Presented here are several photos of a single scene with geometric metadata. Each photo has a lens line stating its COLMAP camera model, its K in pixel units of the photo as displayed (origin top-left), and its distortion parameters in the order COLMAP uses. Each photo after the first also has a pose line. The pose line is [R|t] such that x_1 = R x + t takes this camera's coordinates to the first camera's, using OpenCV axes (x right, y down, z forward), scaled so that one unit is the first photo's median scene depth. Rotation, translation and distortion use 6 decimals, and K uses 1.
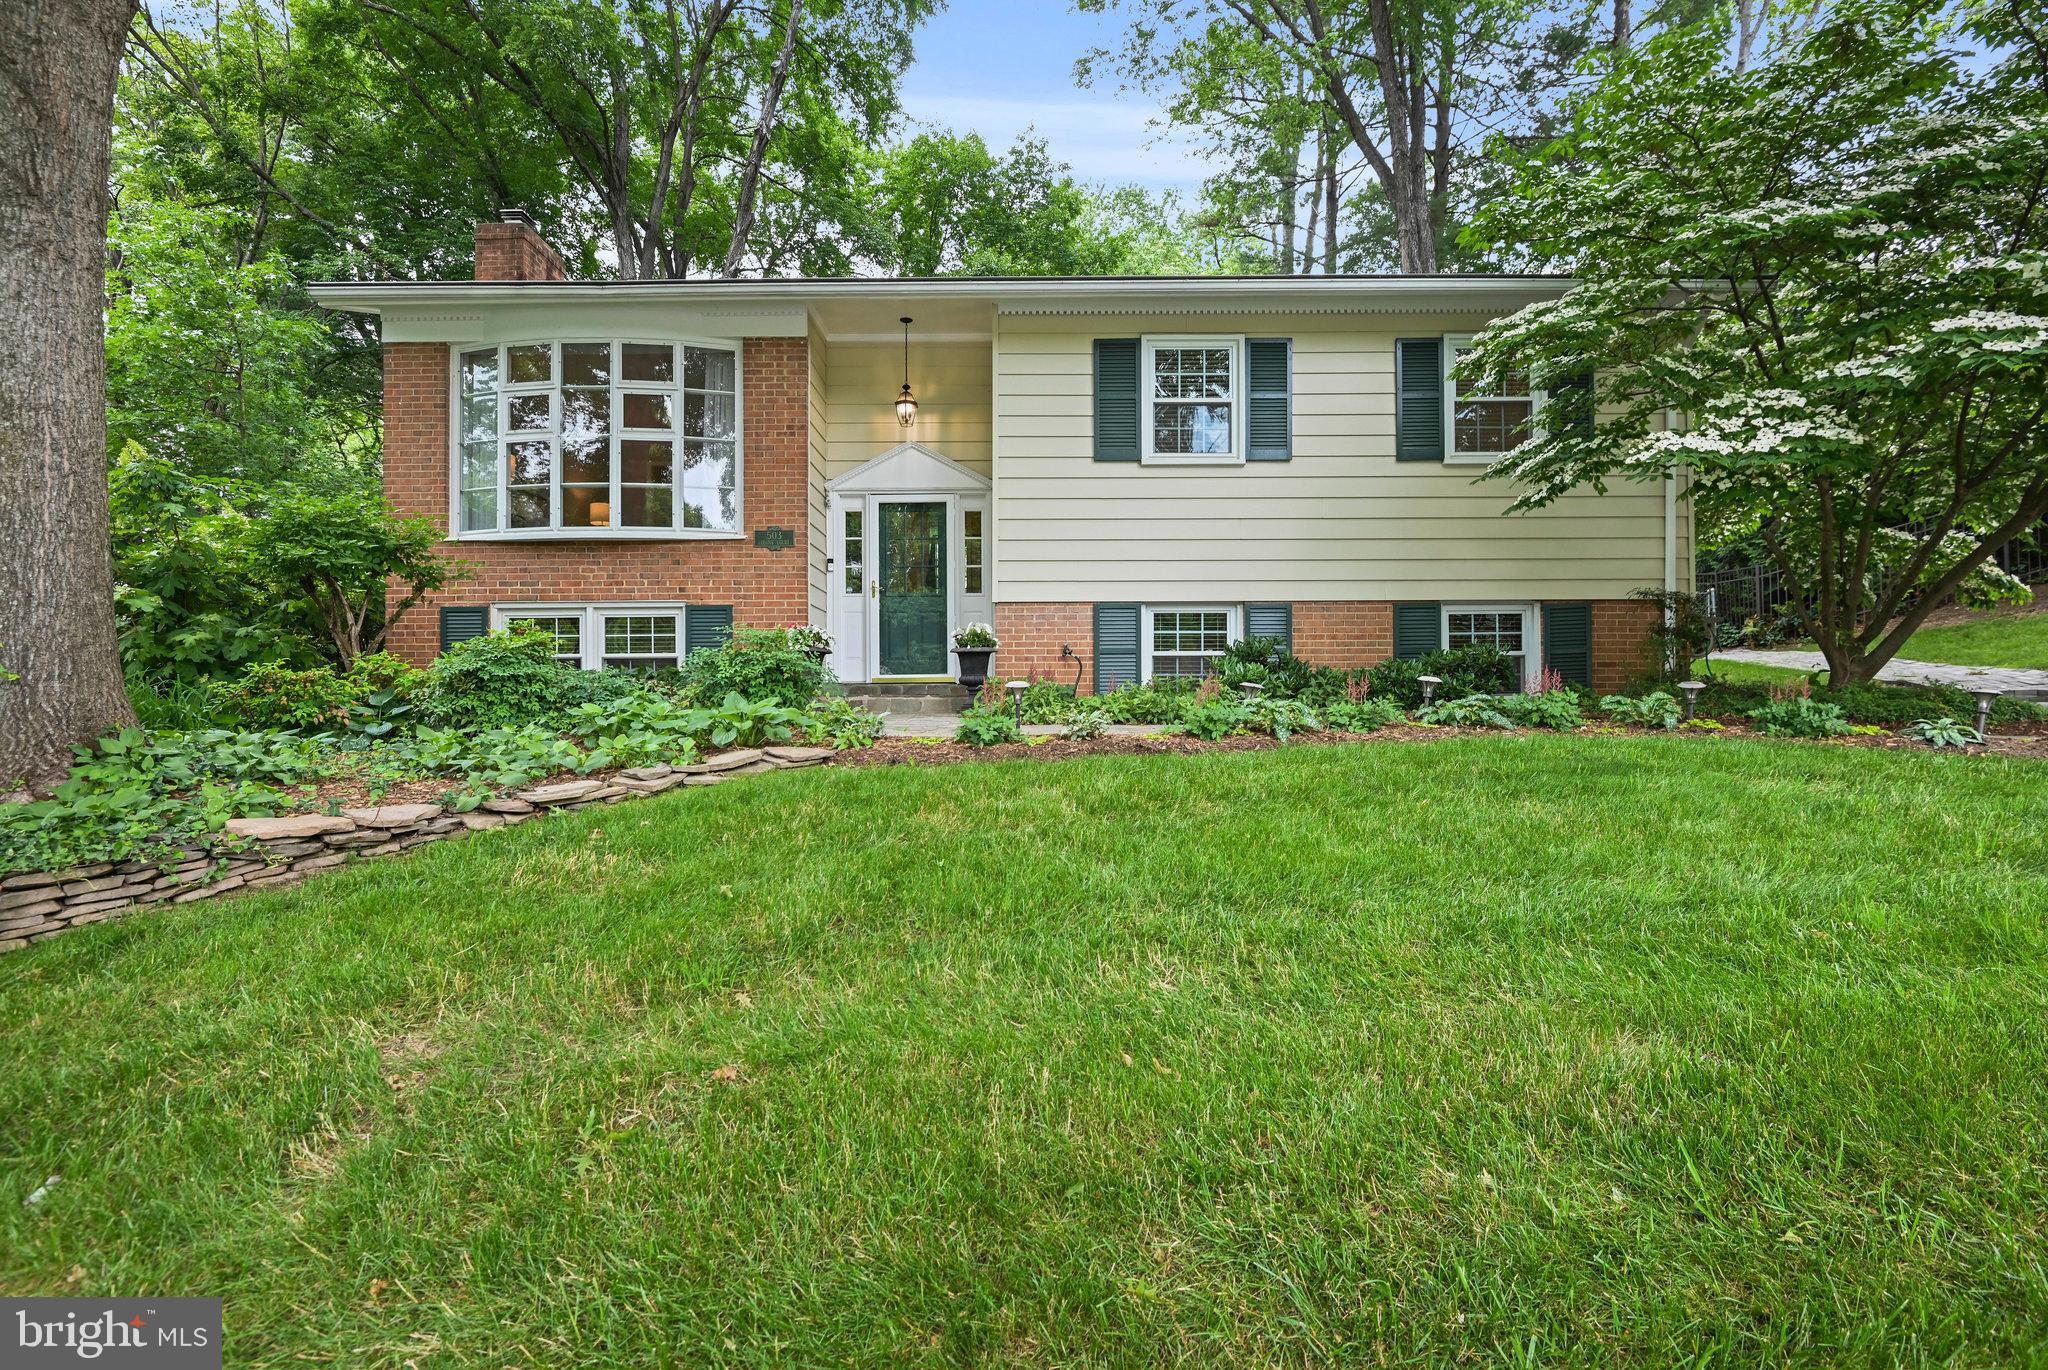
lens RADIAL K [[998.5, 0, 1027.3], [0, 998.5, 726.9], [0, 0, 1]] dist [-0.016889, -0.001370]
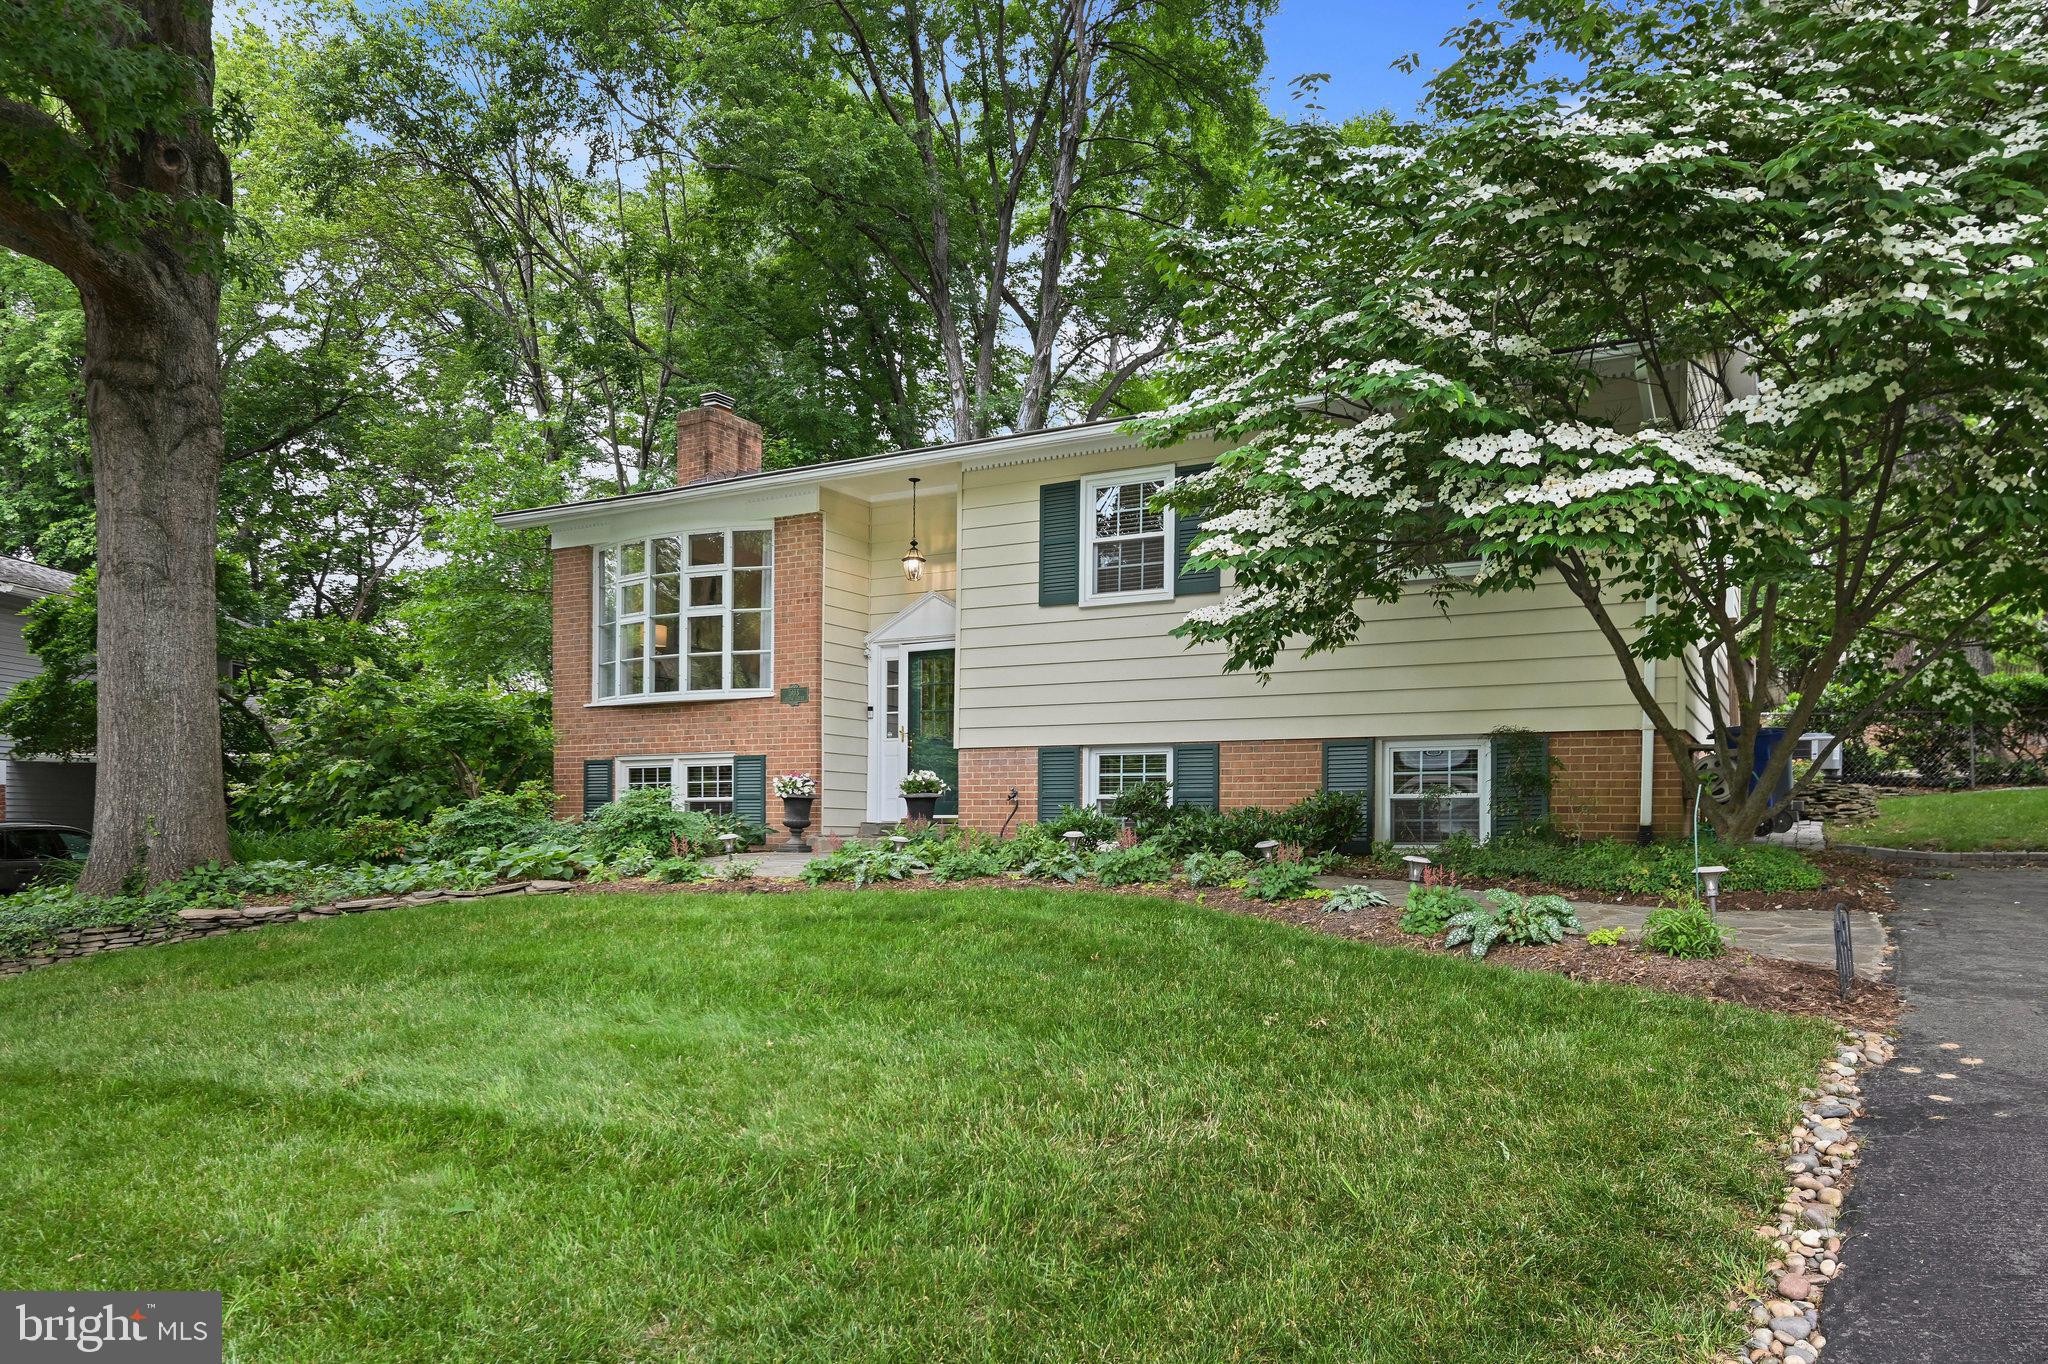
lens RADIAL K [[1345.8, 0, 1035.4], [0, 1345.8, 859.6], [0, 0, 1]] dist [-0.022083, -0.000937]
pose [[0.873000, 0.019689, -0.487323, 0.726613], [-0.018271, 0.999804, 0.007664, -0.021097], [0.487378, 0.002213, 0.873188, -0.187045]]
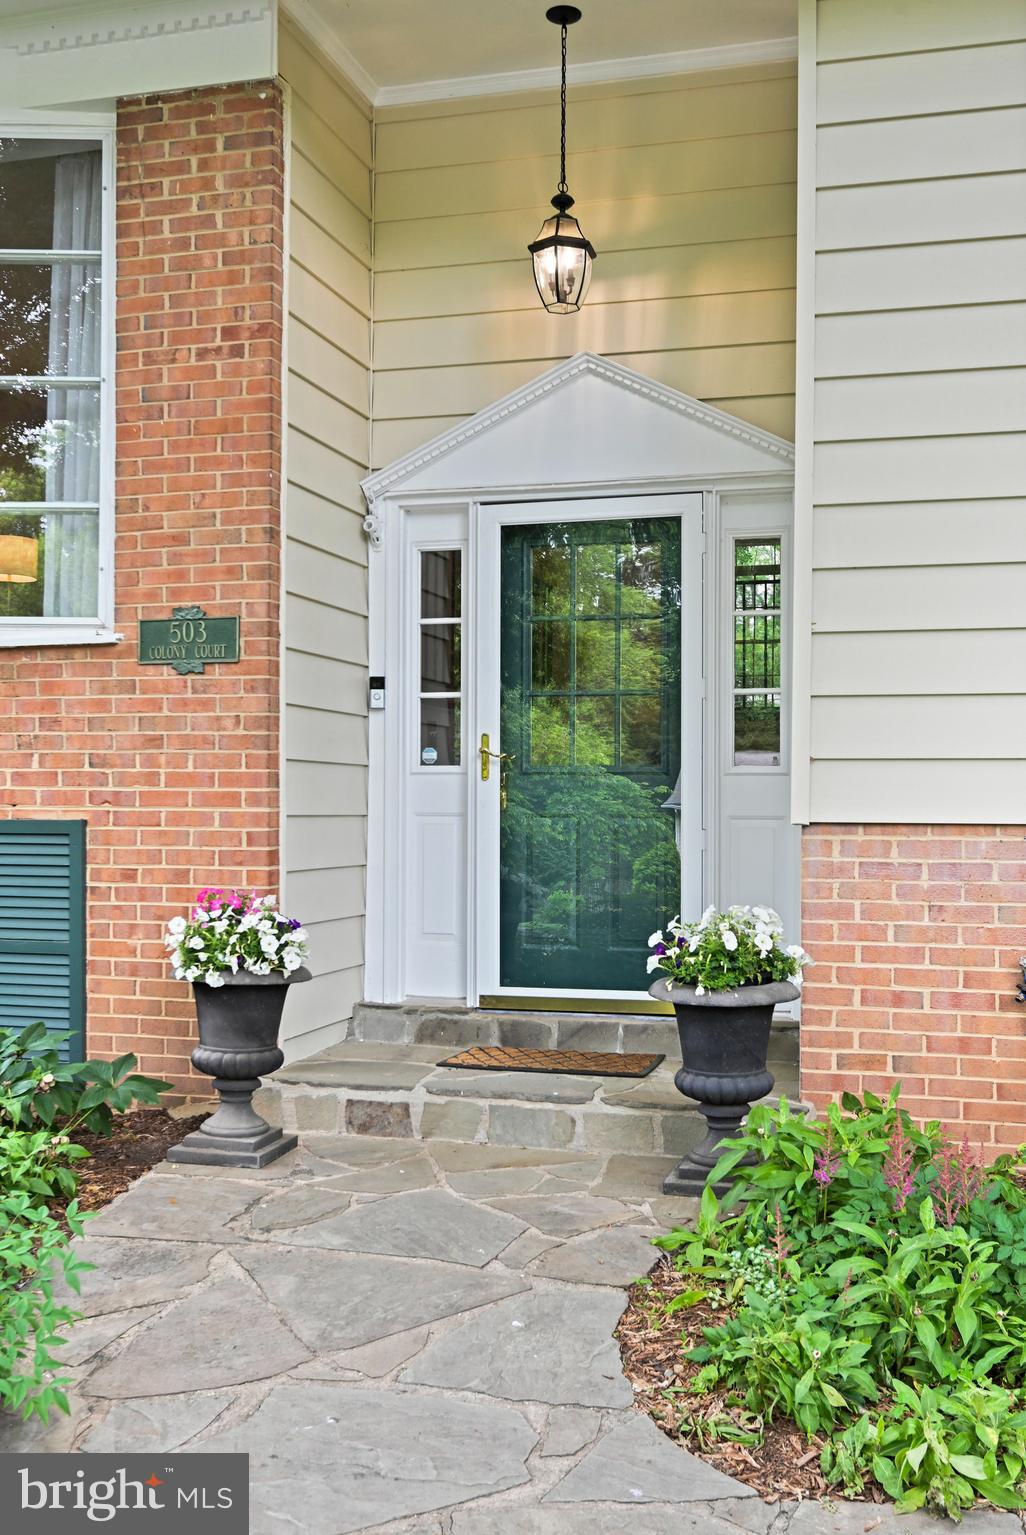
lens RADIAL K [[1565.8, 0, 542.1], [0, 1565.8, 788.4], [0, 0, 1]] dist [0.003511, 0.003984]
pose [[0.966527, 0.001928, -0.256557, 0.016819], [-0.009672, 0.999535, -0.028924, -0.120651], [0.256382, 0.030437, 0.966096, 0.486862]]
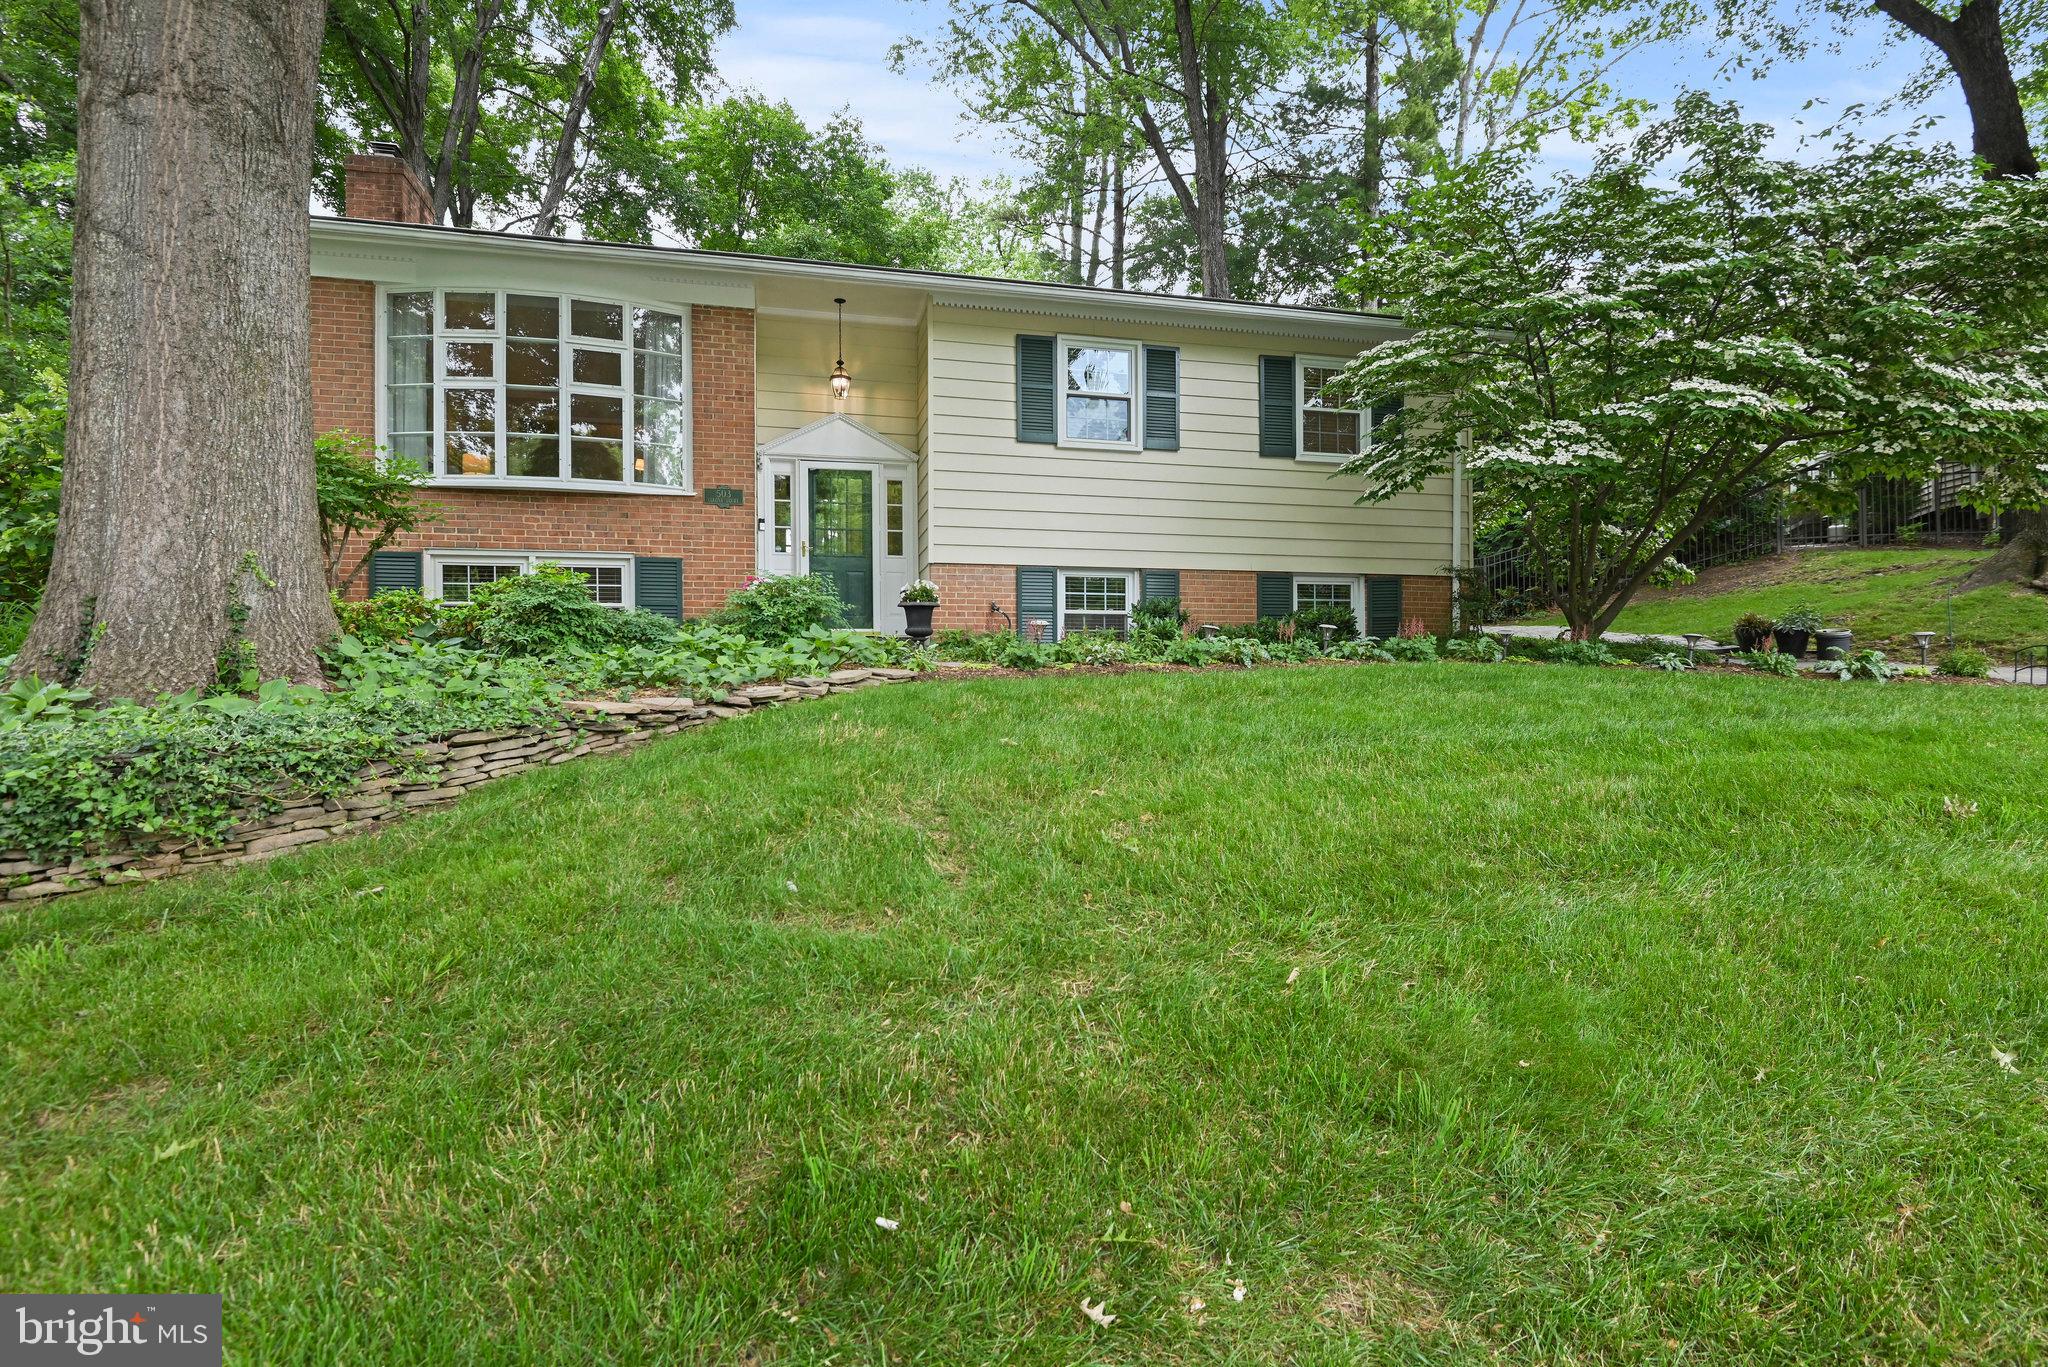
lens RADIAL K [[998.5, 0, 1027.3], [0, 998.5, 725.4], [0, 0, 1]] dist [-0.016889, -0.001370]
pose [[0.970214, -0.009083, 0.242079, -0.200020], [0.004908, 0.999829, 0.017844, 0.038127], [-0.242200, -0.016125, 0.970092, -0.115972]]
